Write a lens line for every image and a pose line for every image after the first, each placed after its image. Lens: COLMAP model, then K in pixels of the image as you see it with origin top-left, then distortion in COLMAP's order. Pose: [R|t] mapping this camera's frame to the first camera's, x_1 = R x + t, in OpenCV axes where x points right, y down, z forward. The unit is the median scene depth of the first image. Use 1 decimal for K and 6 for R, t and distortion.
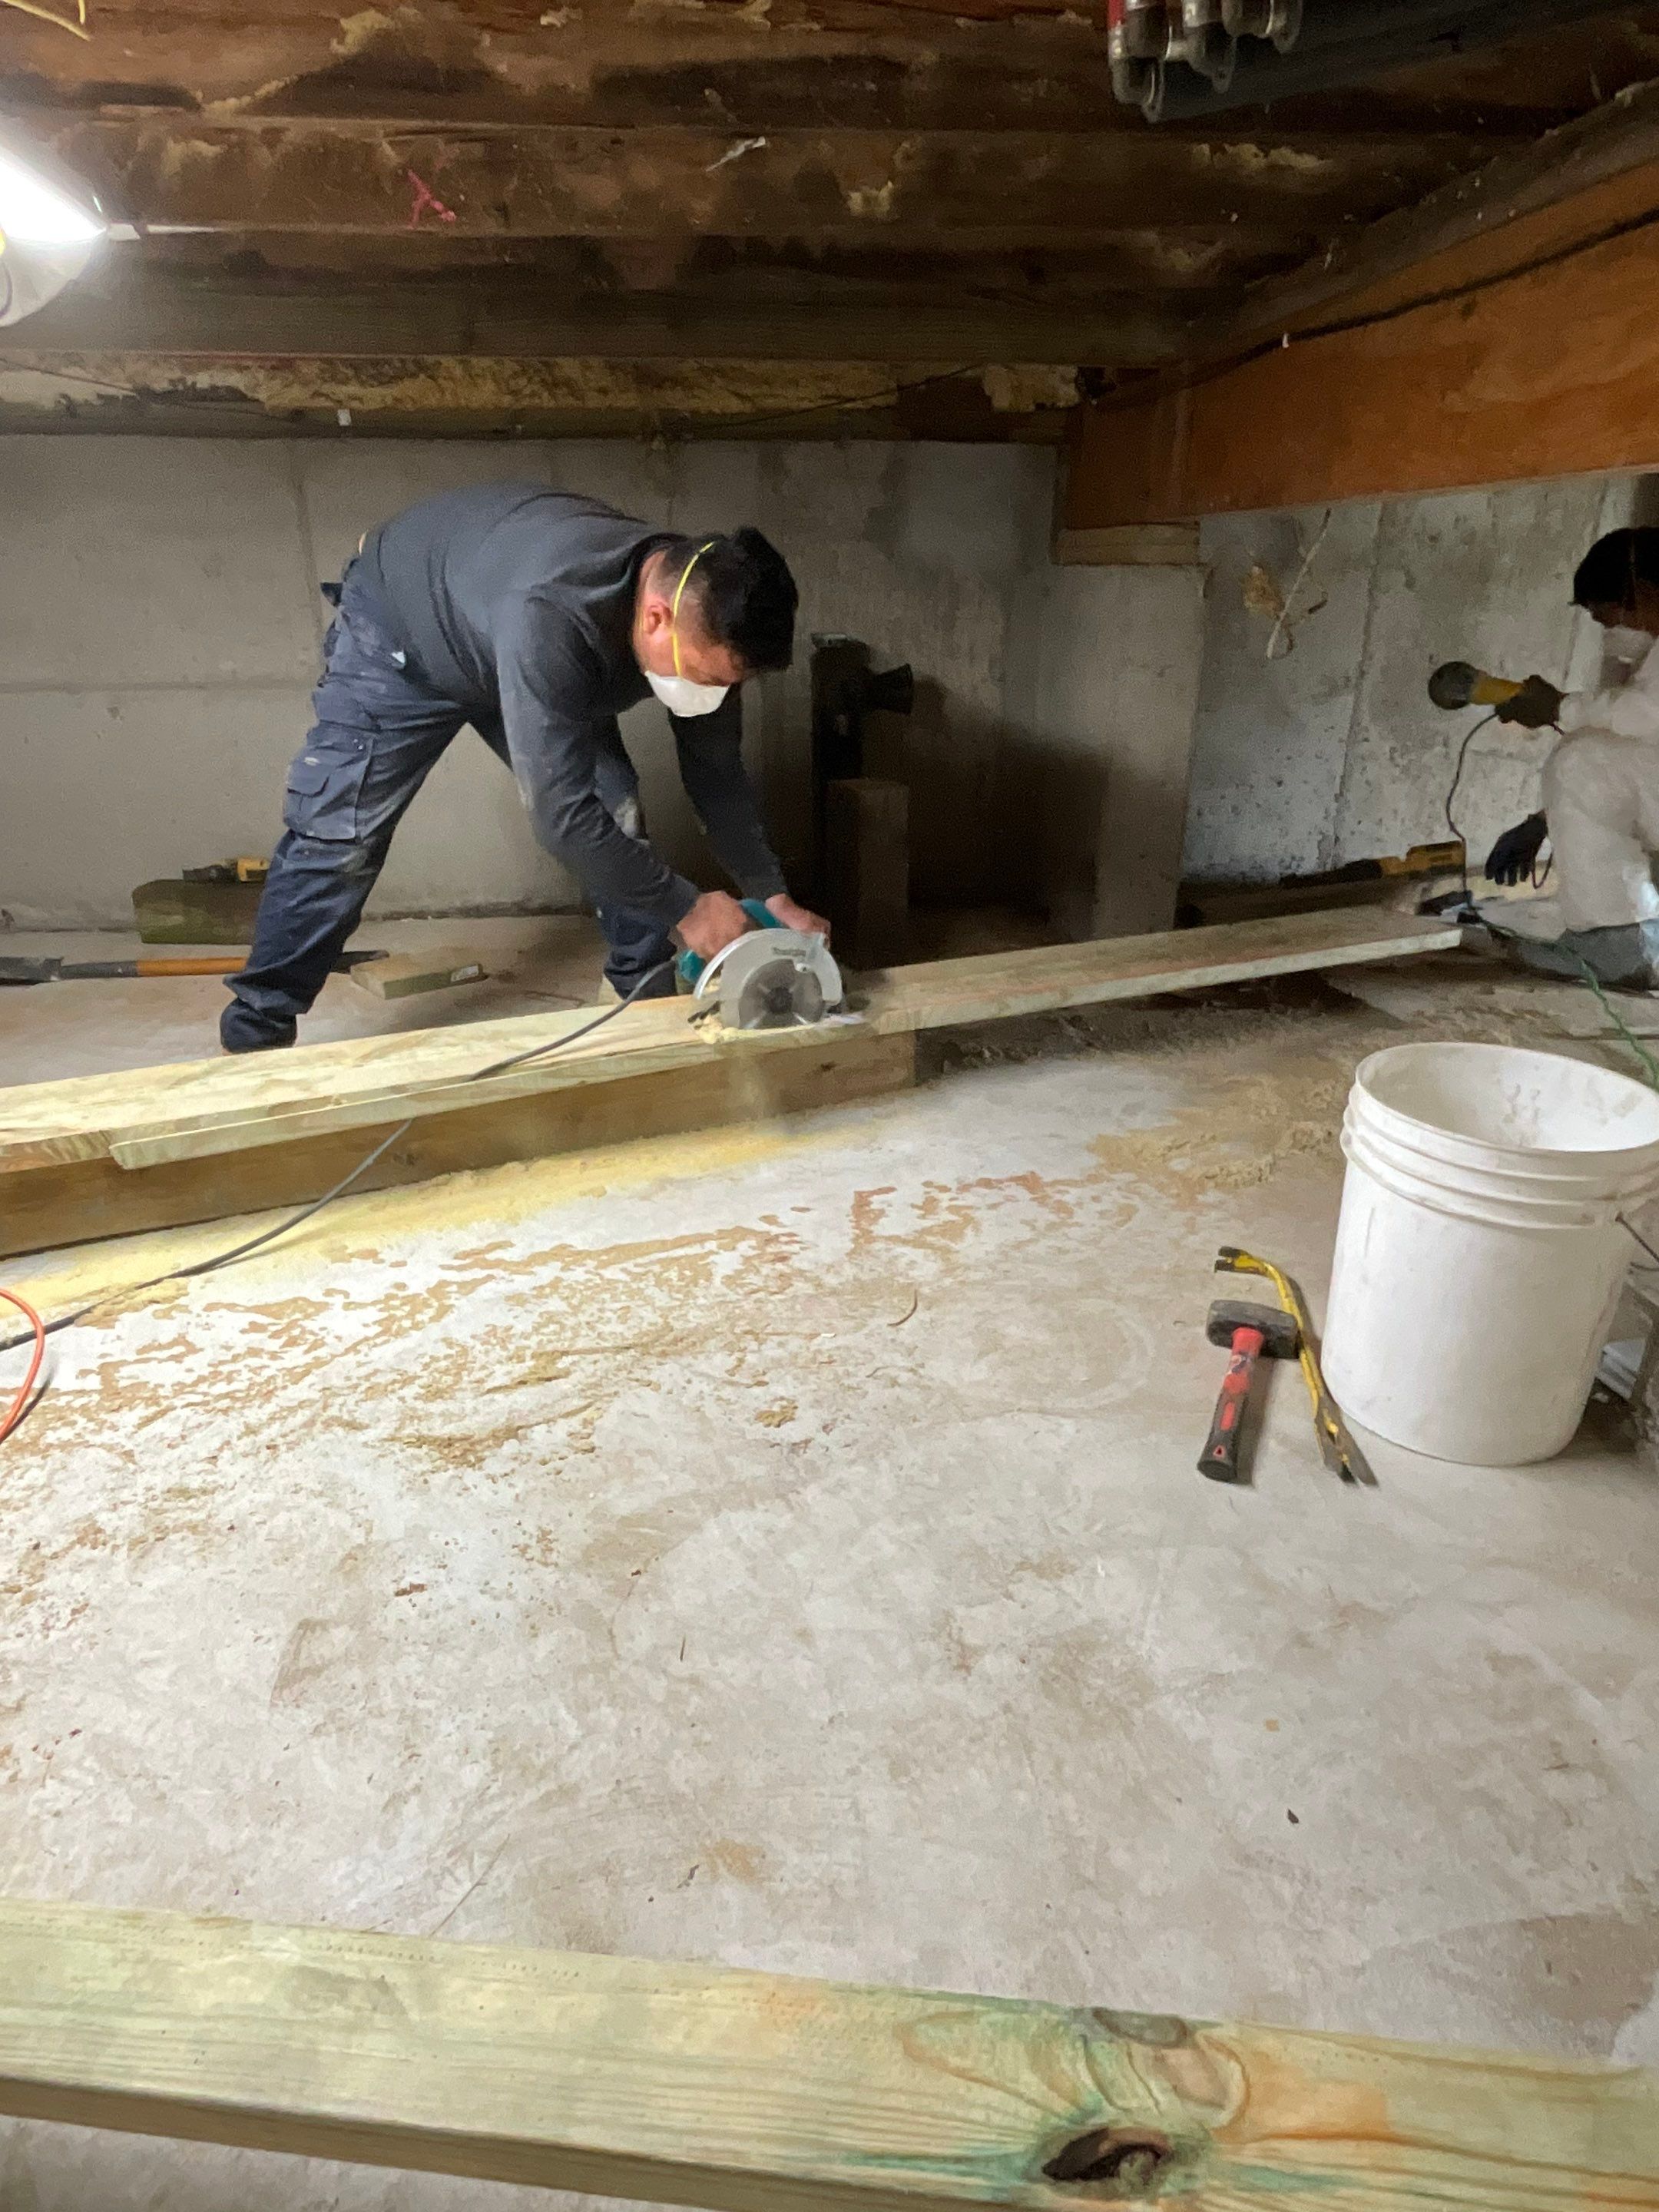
lens RADIAL K [[1285.4, 0, 830.8], [0, 1285.4, 1100.0], [0, 0, 1]] dist [-0.043416, 0.042019]
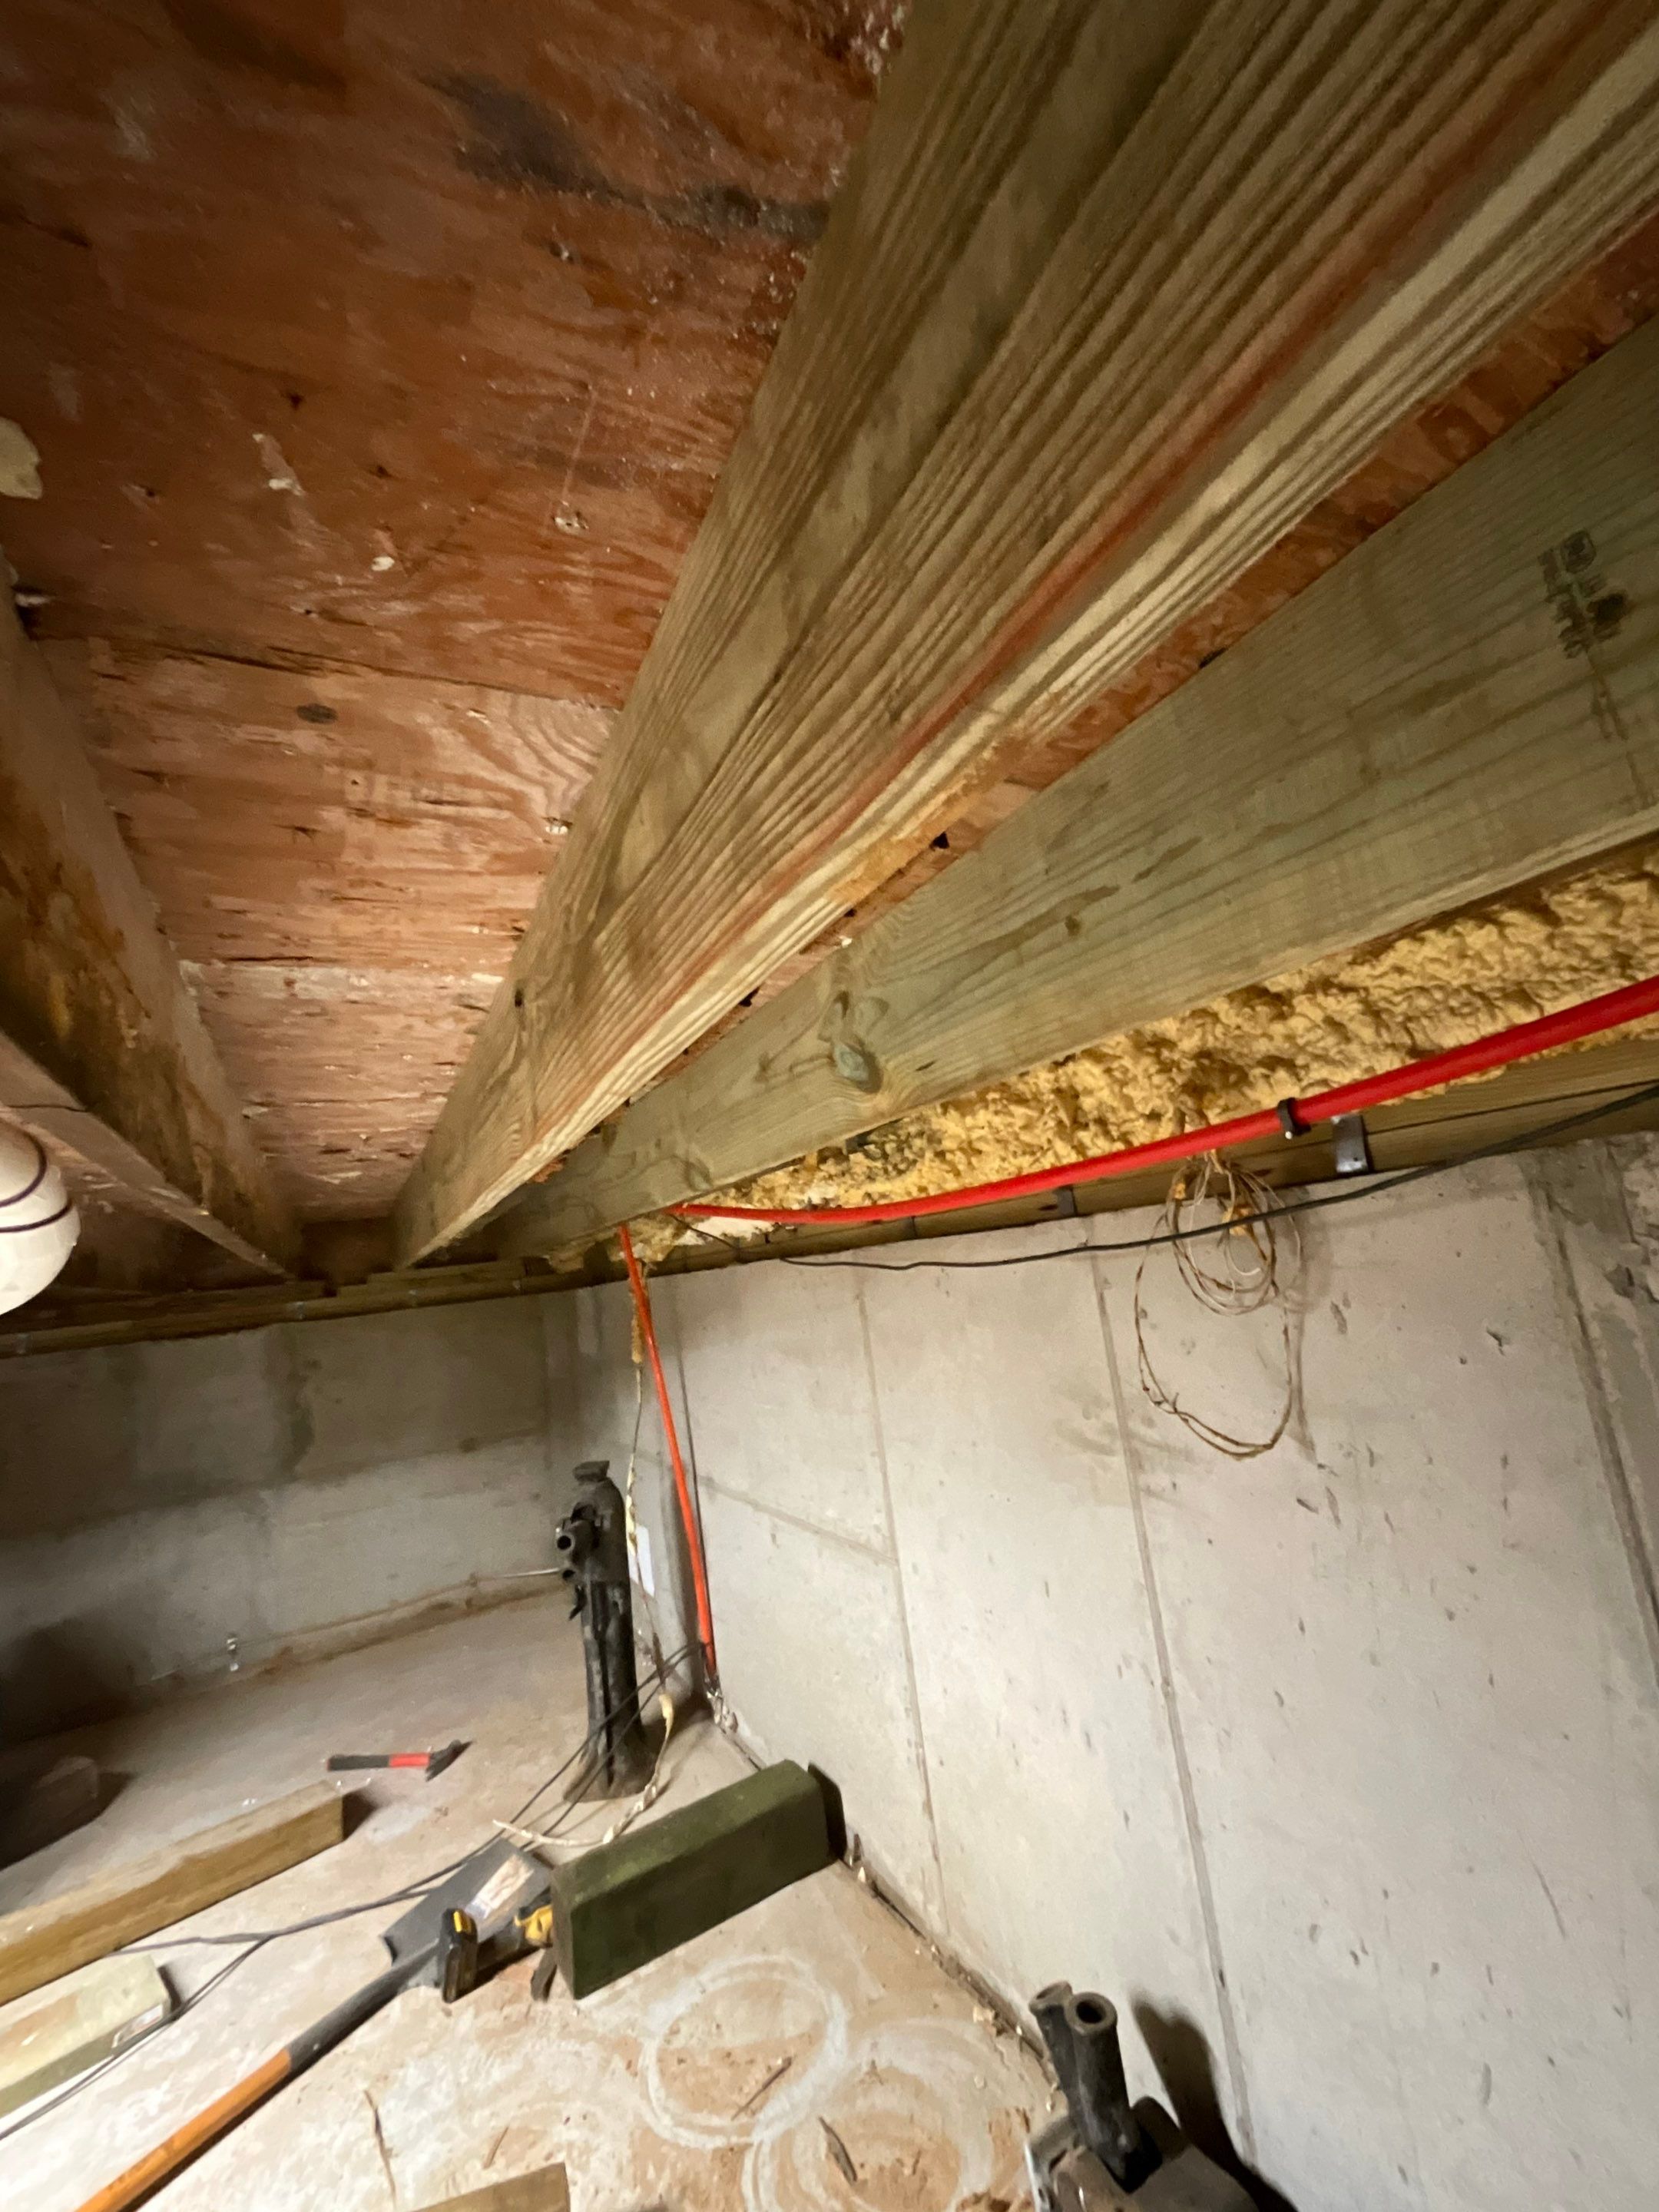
lens RADIAL K [[893.1, 0, 829.5], [0, 893.1, 1106.0], [0, 0, 1]] dist [0.000671, 0.000517]
pose [[0.365626, -0.201166, -0.908763, 0.162823], [-0.241133, 0.922557, -0.301235, -0.743680], [0.898984, 0.329272, 0.288803, 1.372223]]
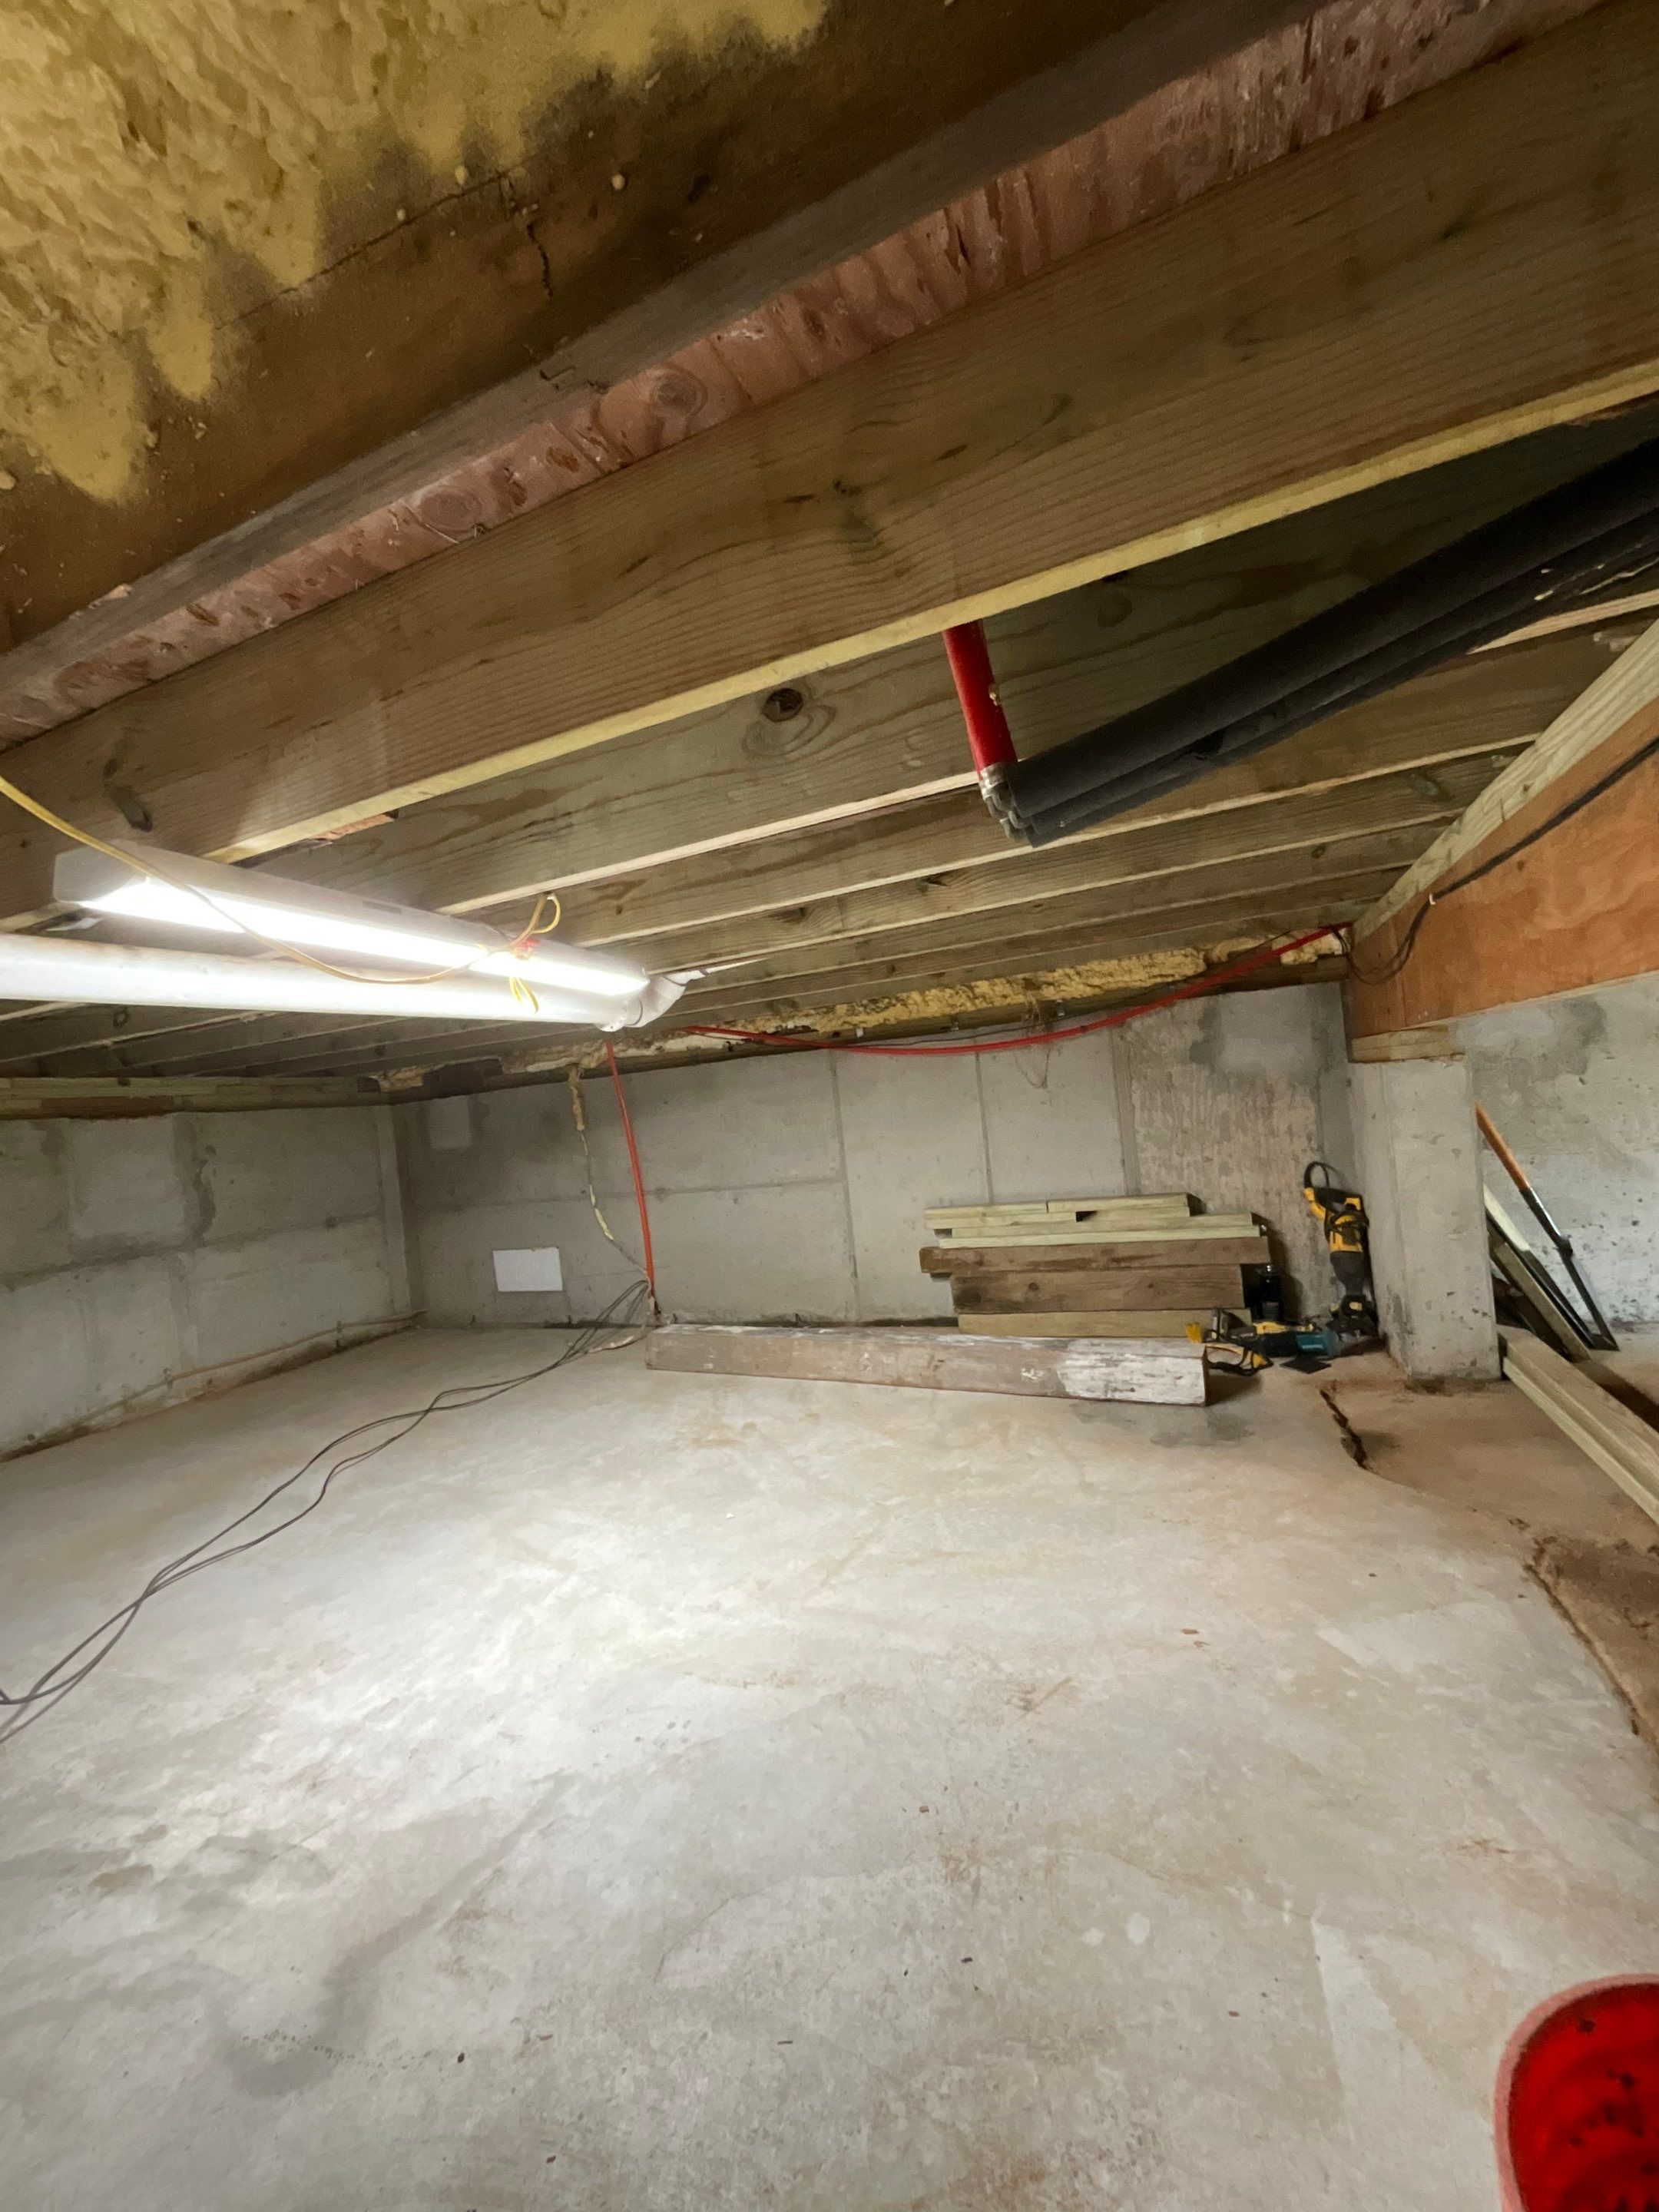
lens RADIAL K [[893.1, 0, 829.5], [0, 893.1, 1106.0], [0, 0, 1]] dist [0.000671, 0.000517]
pose [[0.866561, -0.090141, -0.490863, 0.298184], [-0.093325, 0.936935, -0.336812, -0.047567], [0.490267, 0.337678, 0.803499, 0.058375]]
